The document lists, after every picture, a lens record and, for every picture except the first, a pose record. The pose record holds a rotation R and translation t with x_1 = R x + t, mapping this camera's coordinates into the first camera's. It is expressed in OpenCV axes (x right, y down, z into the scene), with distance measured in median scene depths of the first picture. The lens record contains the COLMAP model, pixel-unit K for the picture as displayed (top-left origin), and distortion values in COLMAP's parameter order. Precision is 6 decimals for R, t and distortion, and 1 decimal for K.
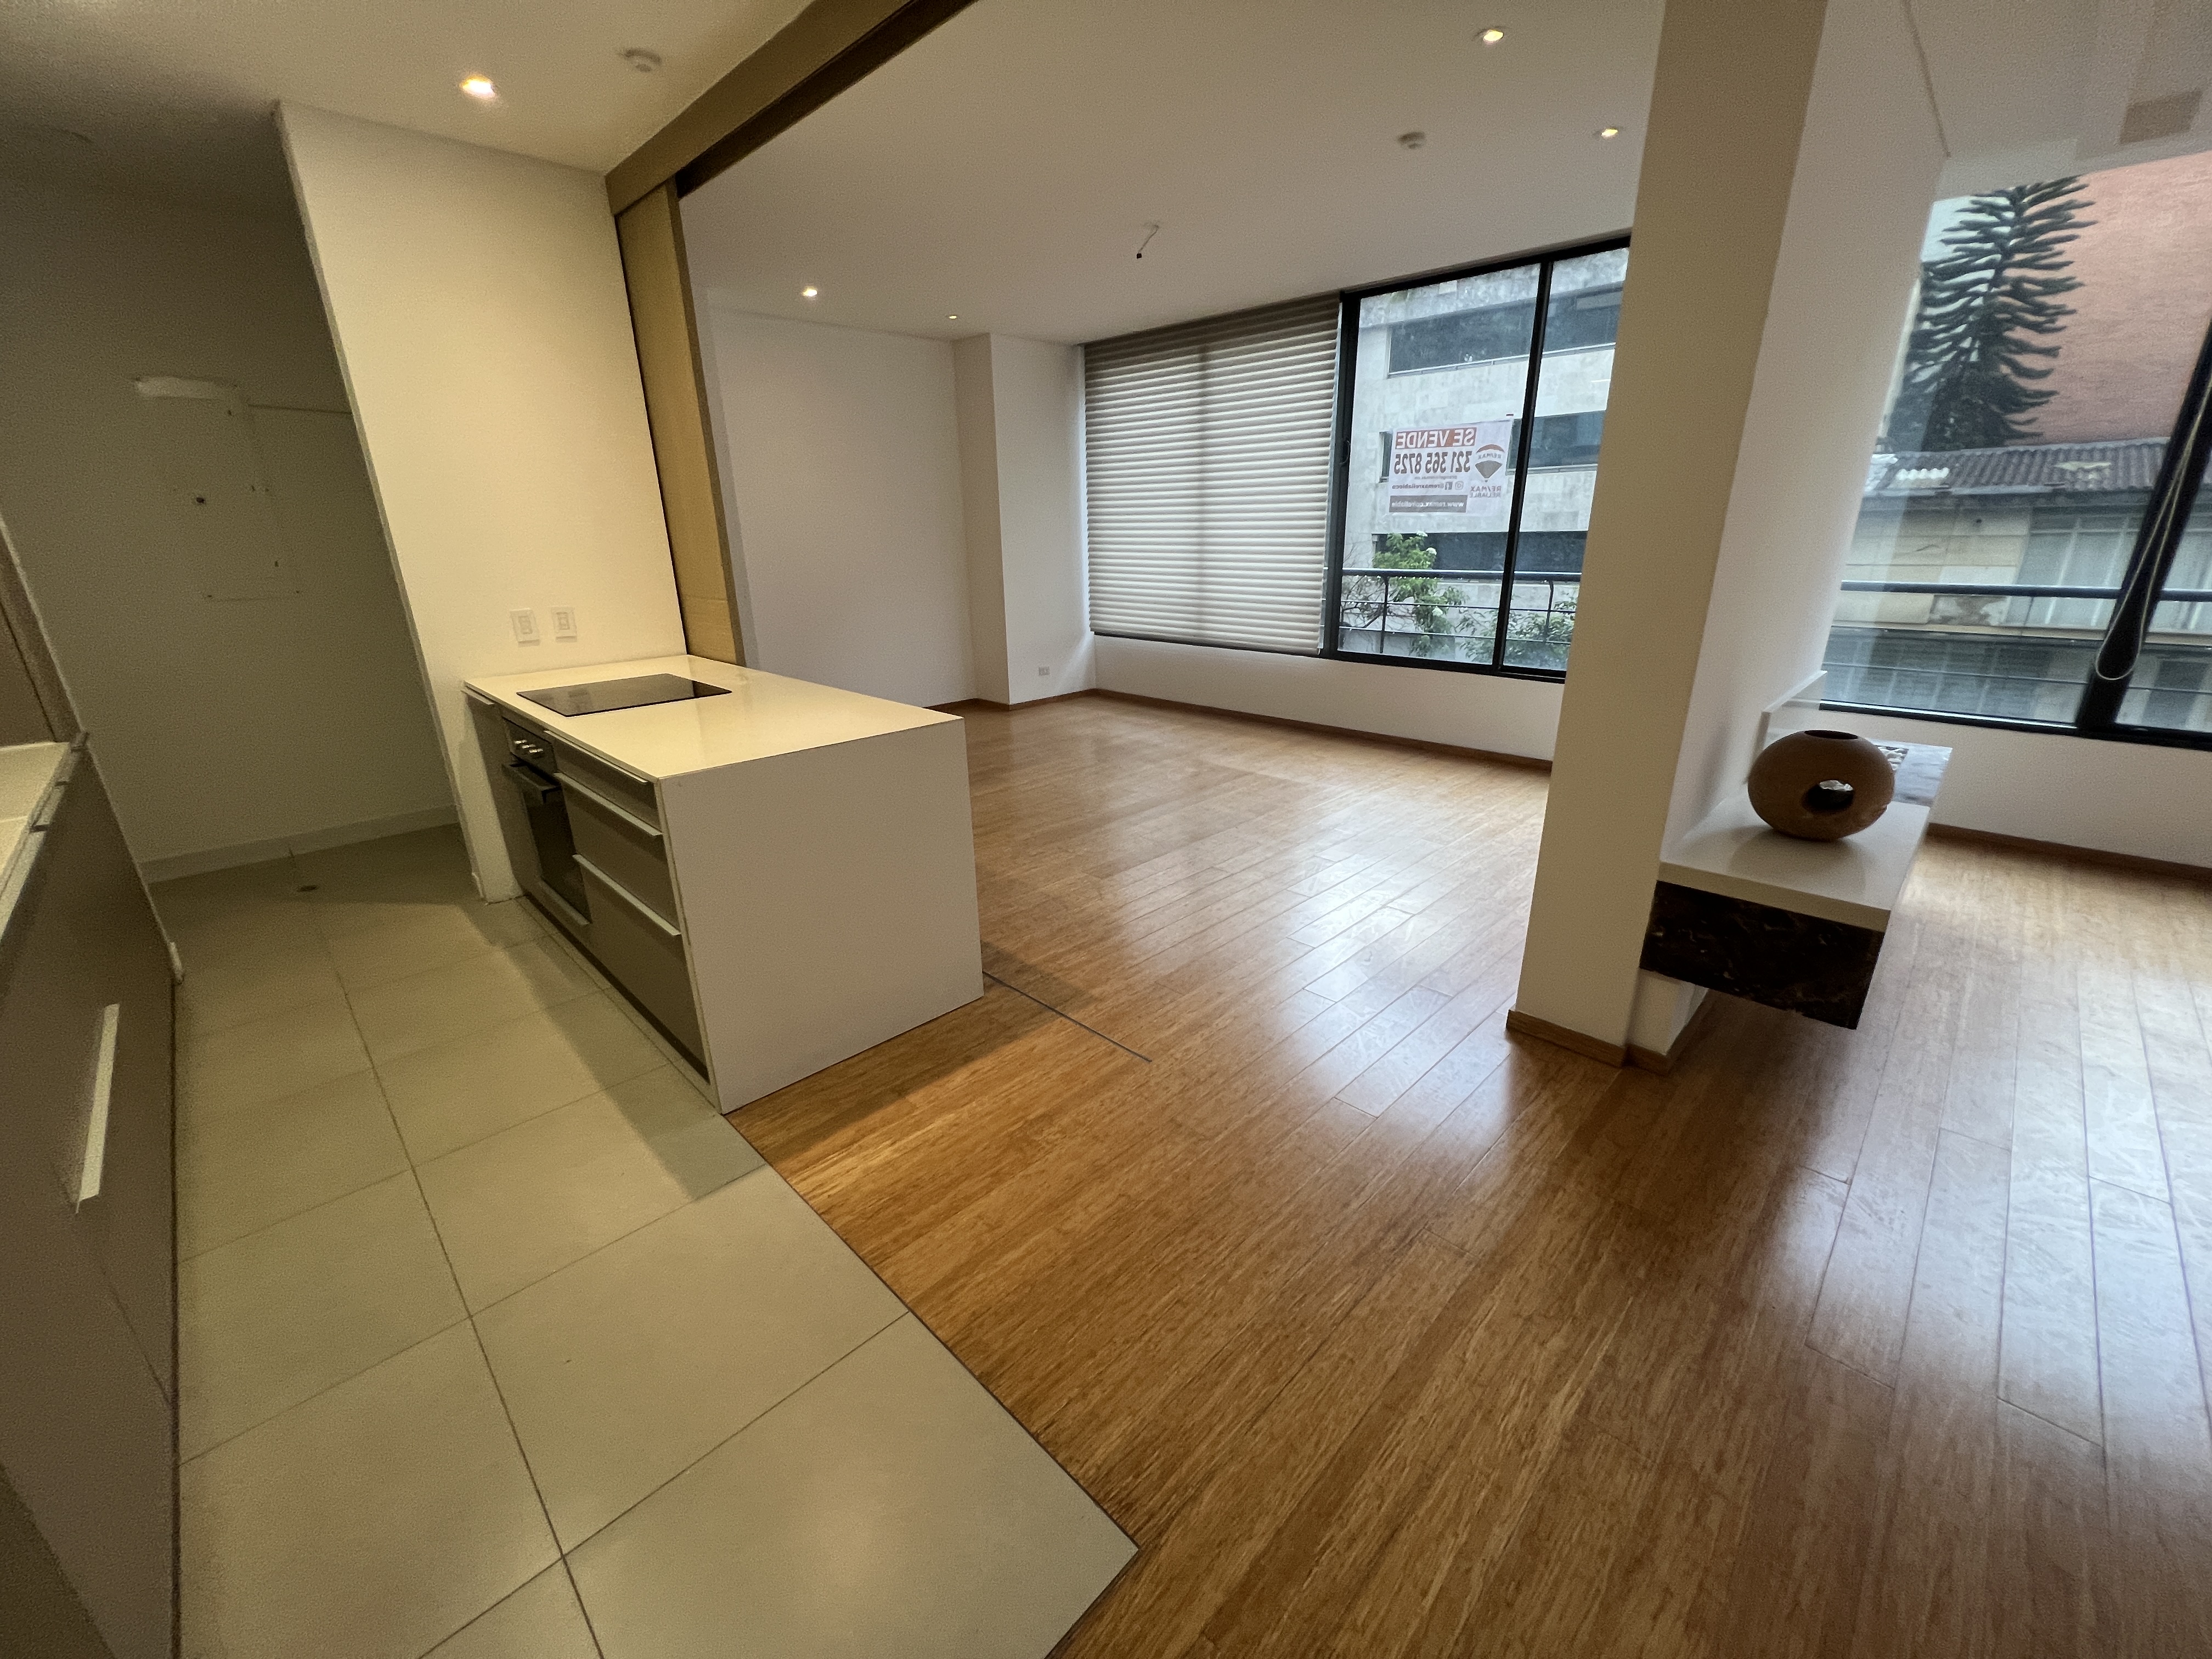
lens RADIAL K [[887.8, 0, 1103.7], [0, 887.8, 825.4], [0, 0, 1]] dist [-0.001722, 0.000352]
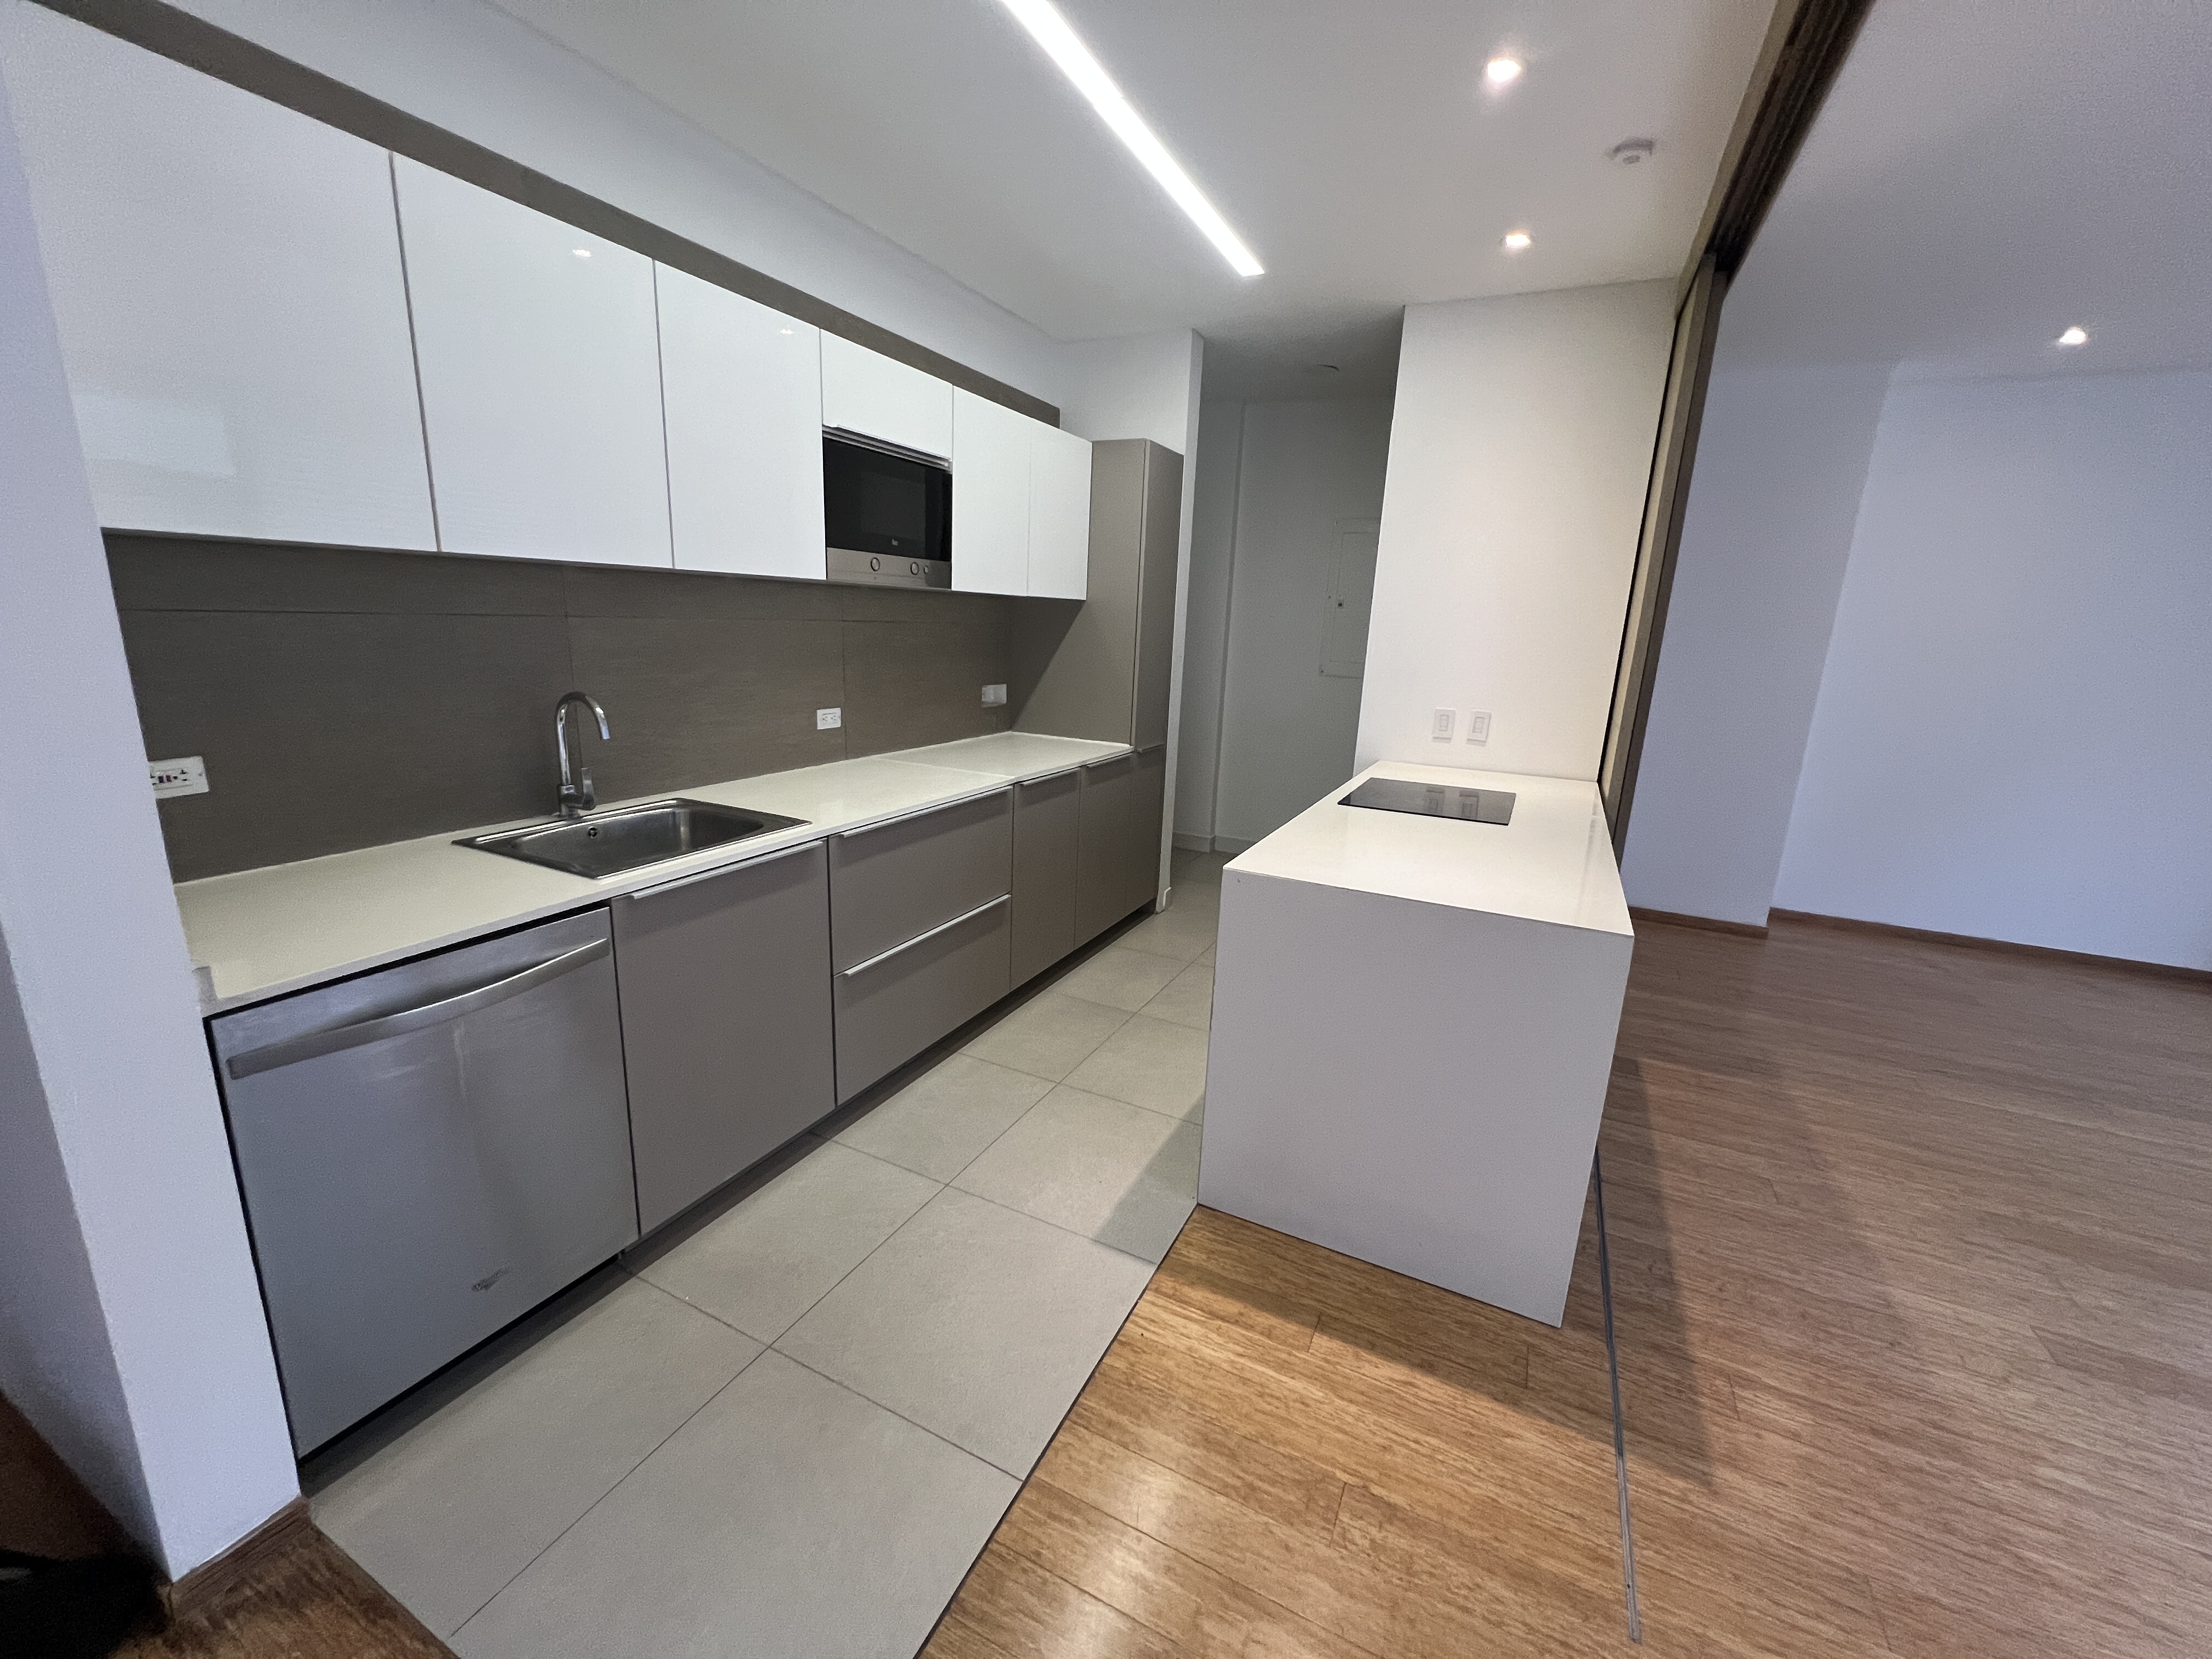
lens RADIAL K [[887.8, 0, 1103.3], [0, 887.8, 825.0], [0, 0, 1]] dist [-0.001722, 0.000352]
pose [[0.315613, 0.247947, -0.915921, 0.276965], [-0.351277, 0.927208, 0.129957, -0.128544], [0.881472, 0.280726, 0.379737, 0.322190]]
